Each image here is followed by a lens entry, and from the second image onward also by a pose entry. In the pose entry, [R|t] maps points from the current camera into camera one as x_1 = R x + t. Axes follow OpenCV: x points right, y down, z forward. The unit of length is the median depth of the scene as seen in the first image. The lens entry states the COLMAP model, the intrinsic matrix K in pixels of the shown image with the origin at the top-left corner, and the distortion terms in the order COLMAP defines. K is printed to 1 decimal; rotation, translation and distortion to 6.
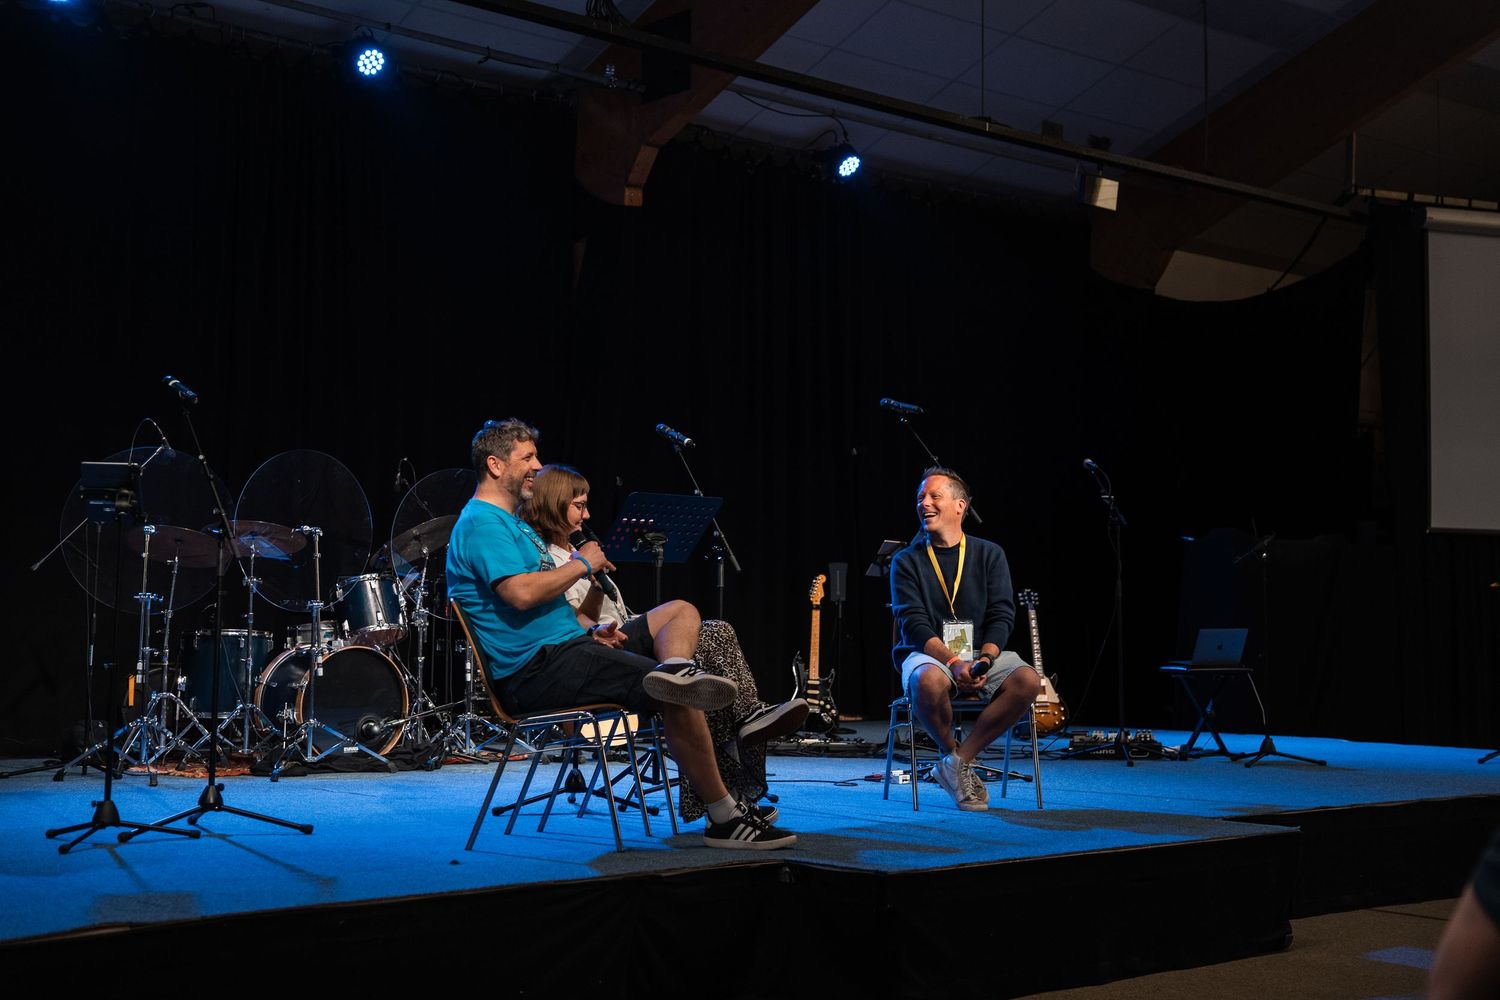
lens RADIAL K [[2001.9, 0, 750.0], [0, 2001.9, 500.0], [0, 0, 1]] dist [0.189744, 0.043051]
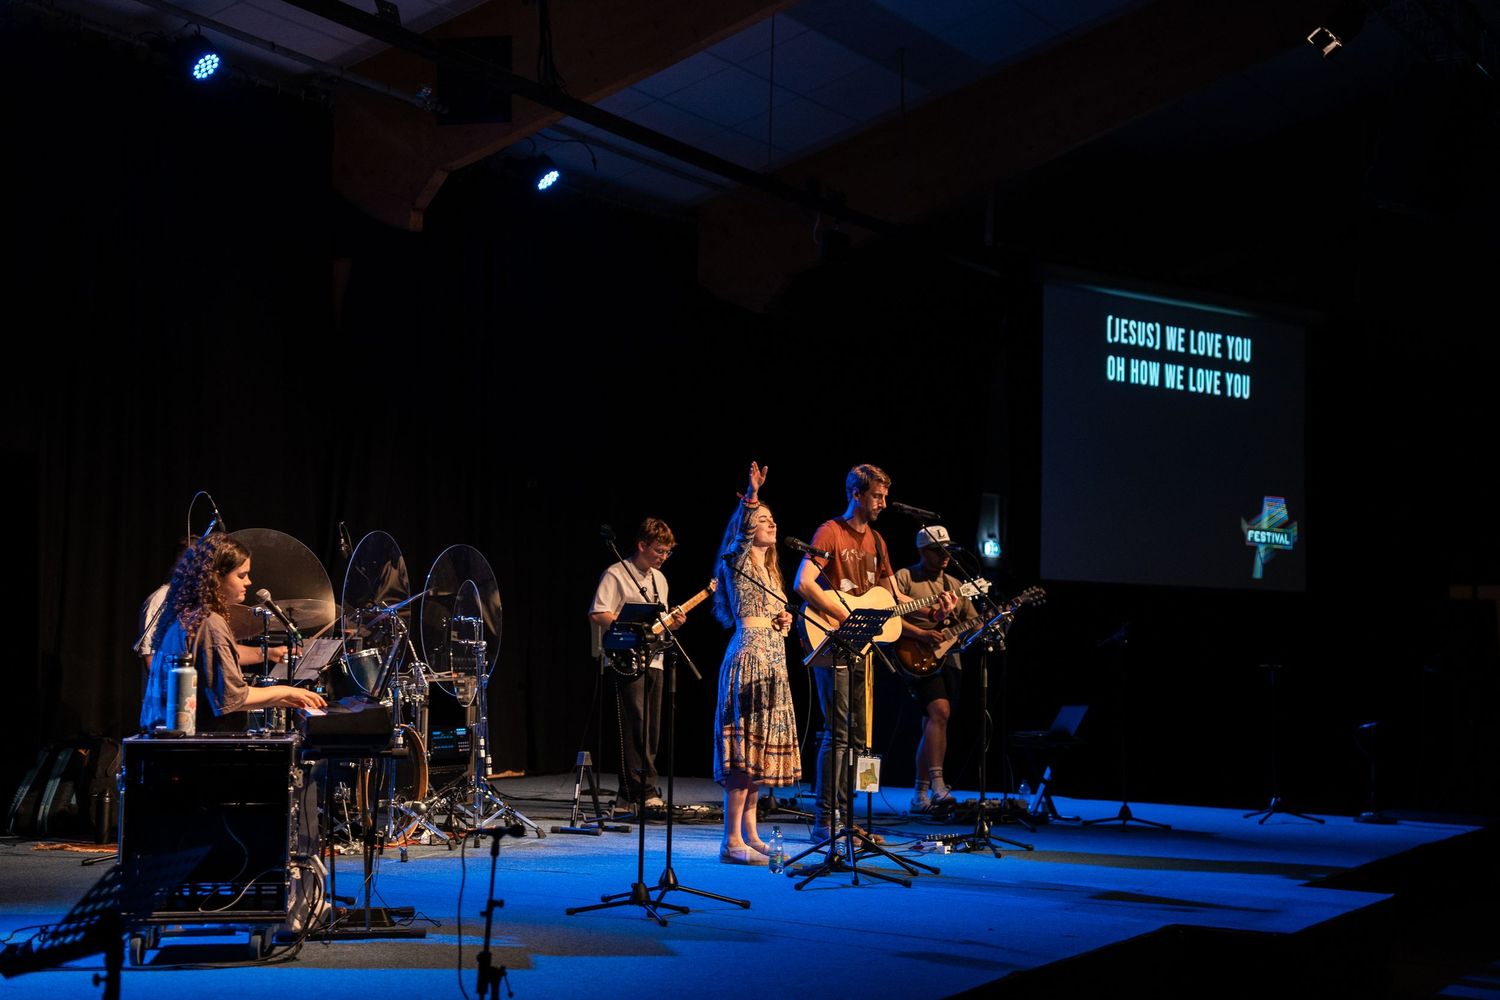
lens RADIAL K [[2763.0, 0, 750.0], [0, 2763.0, 500.0], [0, 0, 1]] dist [0.639076, 0.167874]
pose [[0.909002, 0.036293, 0.415209, -0.452530], [-0.047687, 0.998716, 0.017103, -0.051933], [-0.414055, -0.035346, 0.909565, -0.245515]]
